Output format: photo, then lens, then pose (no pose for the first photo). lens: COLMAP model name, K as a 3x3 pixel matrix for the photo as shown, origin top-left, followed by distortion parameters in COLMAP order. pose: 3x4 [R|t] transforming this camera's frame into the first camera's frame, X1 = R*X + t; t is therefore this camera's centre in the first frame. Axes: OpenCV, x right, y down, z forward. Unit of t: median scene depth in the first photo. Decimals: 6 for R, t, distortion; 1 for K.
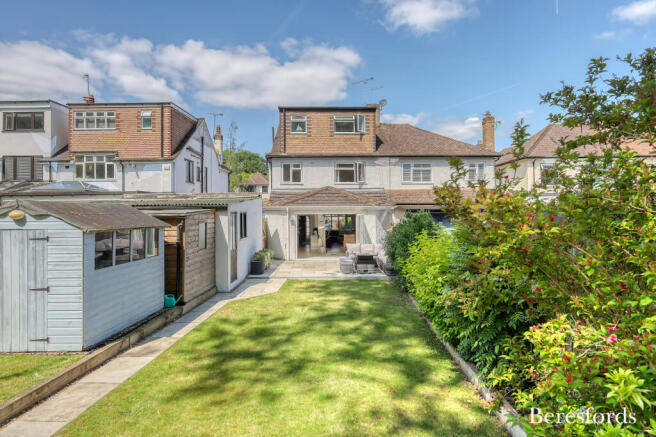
lens RADIAL K [[376.0, 0, 328.0], [0, 376.0, 218.5], [0, 0, 1]] dist [0.000224, 0.000026]
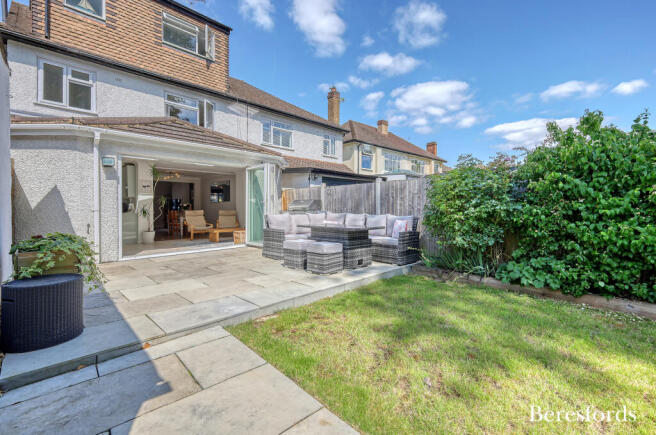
lens RADIAL K [[293.8, 0, 347.6], [0, 293.8, 211.9], [0, 0, 1]] dist [-0.000916, -0.000834]
pose [[0.696486, -0.014175, 0.717431, -0.117230], [0.014223, 0.999881, 0.005949, 0.045191], [-0.717430, 0.006061, 0.696605, 0.464338]]
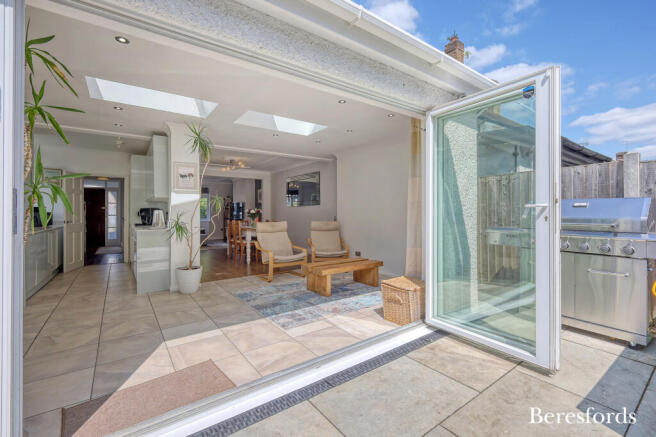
lens RADIAL K [[293.8, 0, 347.6], [0, 293.8, 212.9], [0, 0, 1]] dist [-0.000916, -0.000834]
pose [[0.803368, -0.009572, 0.595406, -0.048367], [0.015617, 0.999866, -0.004998, 0.036299], [-0.595278, 0.013314, 0.803410, 0.728973]]
